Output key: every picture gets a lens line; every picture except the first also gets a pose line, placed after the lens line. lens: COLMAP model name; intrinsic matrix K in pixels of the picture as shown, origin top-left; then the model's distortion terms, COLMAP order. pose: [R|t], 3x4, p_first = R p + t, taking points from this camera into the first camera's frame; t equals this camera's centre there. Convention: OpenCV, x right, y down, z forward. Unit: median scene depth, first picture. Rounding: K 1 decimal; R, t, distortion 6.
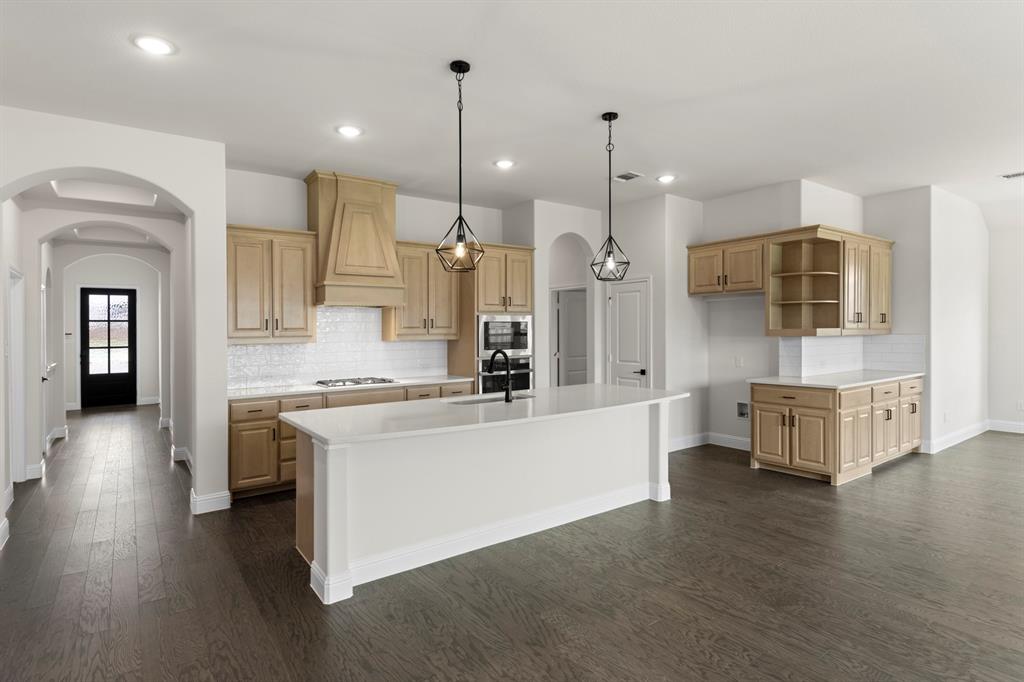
lens RADIAL K [[532.7, 0, 514.8], [0, 532.7, 348.6], [0, 0, 1]] dist [0.003344, -0.000524]
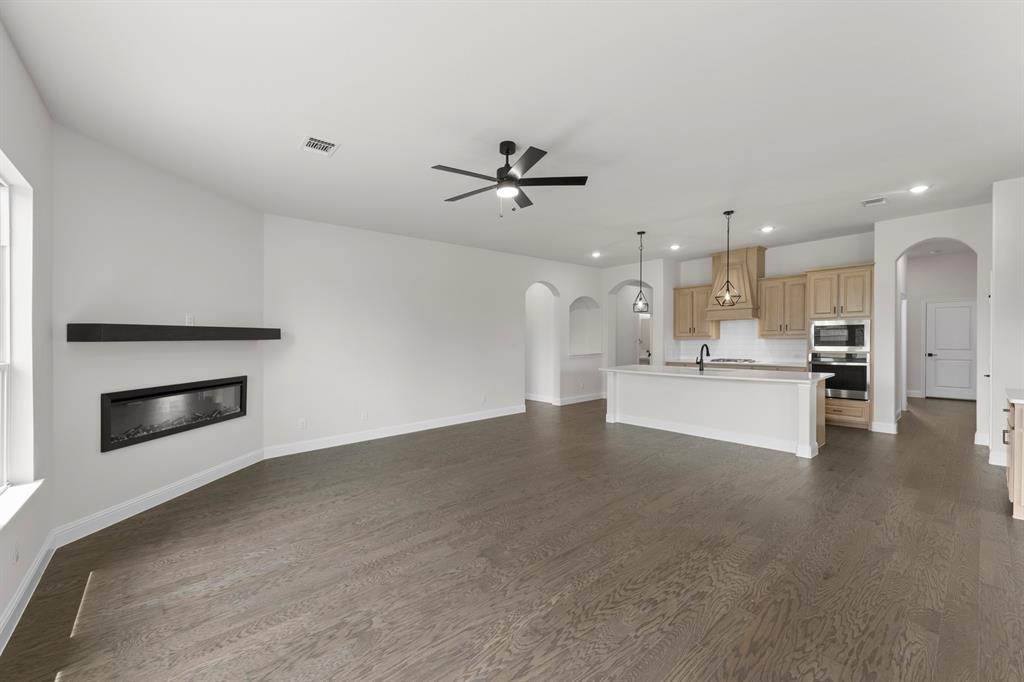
lens RADIAL K [[396.1, 0, 512.0], [0, 396.1, 341.0], [0, 0, 1]] dist [-0.000344, -0.000019]
pose [[0.079572, 0.019600, -0.996636, 1.010243], [-0.015810, 0.999706, 0.018398, -0.018694], [0.996704, 0.014293, 0.079859, 0.136118]]
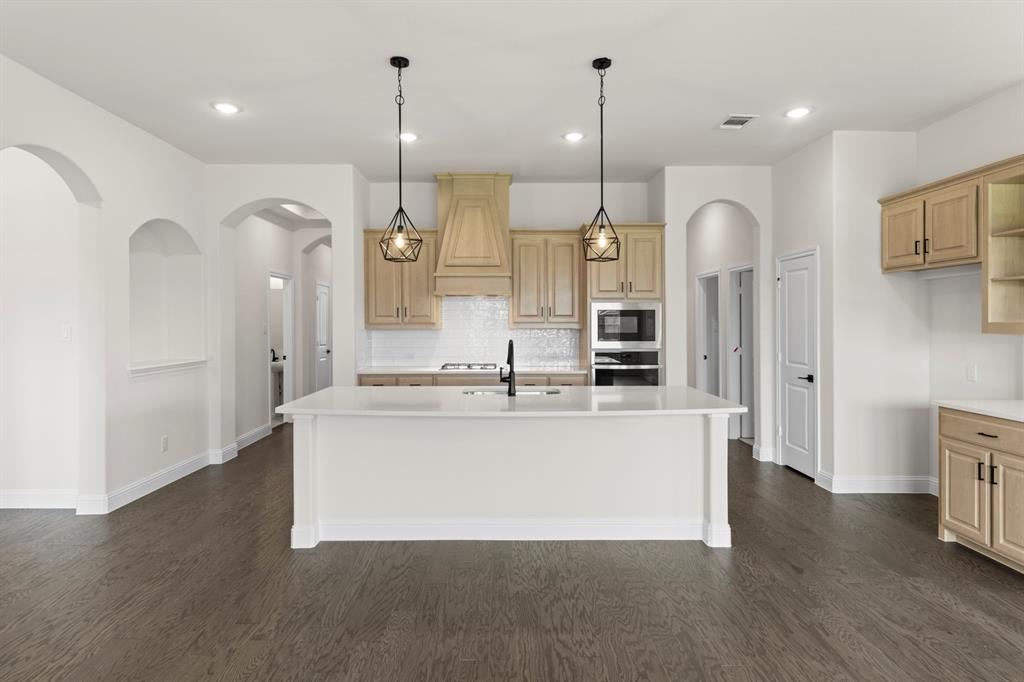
lens RADIAL K [[552.5, 0, 499.1], [0, 552.5, 337.4], [0, 0, 1]] dist [0.003778, -0.000843]
pose [[0.805935, 0.029789, -0.591254, 0.403943], [-0.029130, 0.999519, 0.010651, -0.009210], [0.591287, 0.008639, 0.806415, 0.150709]]
